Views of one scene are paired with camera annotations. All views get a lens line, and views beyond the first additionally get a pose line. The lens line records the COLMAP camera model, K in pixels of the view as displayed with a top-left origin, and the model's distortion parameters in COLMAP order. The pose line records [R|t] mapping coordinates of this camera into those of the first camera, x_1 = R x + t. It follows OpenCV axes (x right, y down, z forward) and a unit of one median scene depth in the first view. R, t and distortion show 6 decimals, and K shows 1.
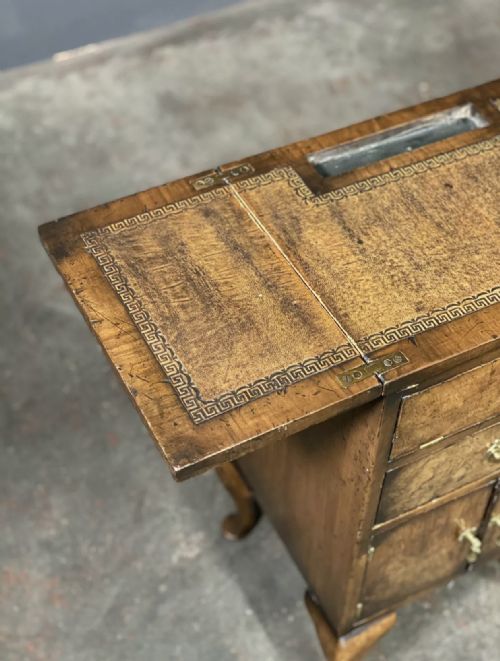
lens RADIAL K [[1020.9, 0, 257.1], [0, 1020.9, 340.6], [0, 0, 1]] dist [0.091086, 0.000000]
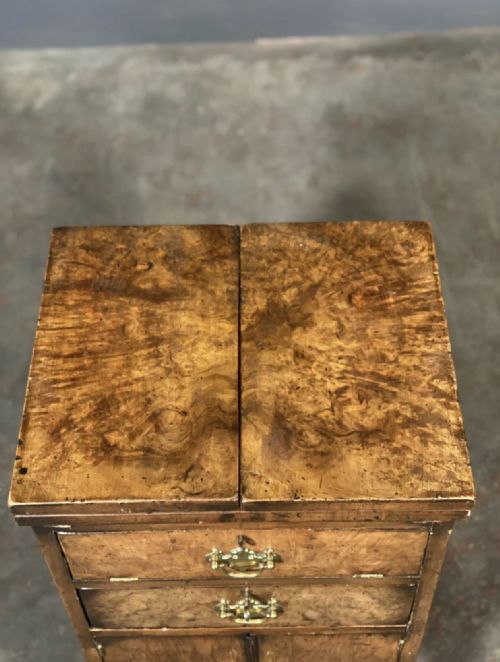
lens RADIAL K [[1022.4, 0, 228.7], [0, 1022.4, 335.3], [0, 0, 1]] dist [0.091086, 0.000000]
pose [[0.882224, 0.331198, -0.334647, 0.485054], [-0.309867, 0.943561, 0.116938, -0.254765], [0.354490, 0.000531, 0.935060, 0.105063]]
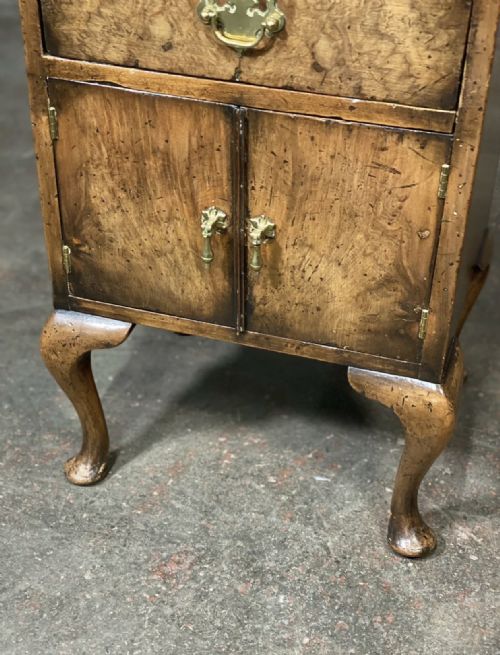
lens RADIAL K [[1011.6, 0, 247.6], [0, 1011.6, 336.3], [0, 0, 1]] dist [0.091086, 0.000000]
pose [[0.690380, 0.389137, -0.609875, 0.782349], [-0.543007, 0.835772, -0.081412, 0.344776], [0.478036, 0.387372, 0.788305, 0.563352]]
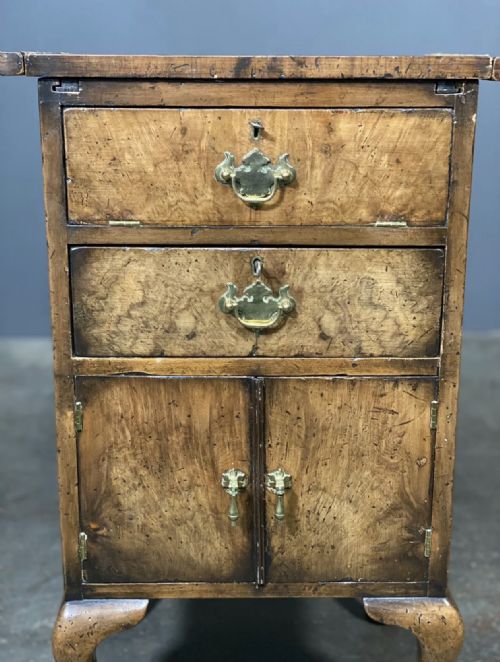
lens RADIAL K [[1022.4, 0, 245.9], [0, 1022.4, 318.9], [0, 0, 1]] dist [0.091086, 0.000000]
pose [[0.887673, 0.093086, -0.450967, 0.641589], [-0.330855, 0.810091, -0.484033, 0.536587], [0.320268, 0.578867, 0.749894, 0.389303]]
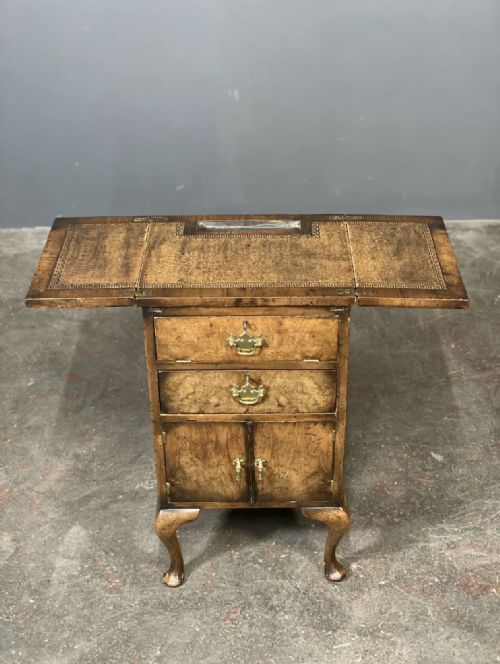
lens RADIAL K [[1025.5, 0, 255.0], [0, 1025.5, 311.1], [0, 0, 1]] dist [0.091086, 0.000000]
pose [[0.879160, 0.221755, -0.421785, 1.005282], [-0.331847, 0.920132, -0.207931, 0.343983], [0.341988, 0.322772, 0.882532, -0.615737]]
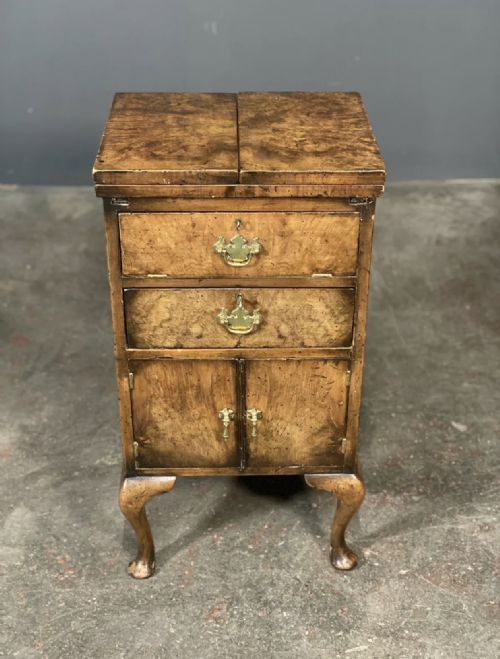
lens RADIAL K [[1017.8, 0, 251.1], [0, 1017.8, 317.3], [0, 0, 1]] dist [0.091086, 0.000000]
pose [[0.891496, 0.211749, -0.400497, 0.832609], [-0.326390, 0.913290, -0.243663, 0.436979], [0.314174, 0.347943, 0.883307, -0.199714]]
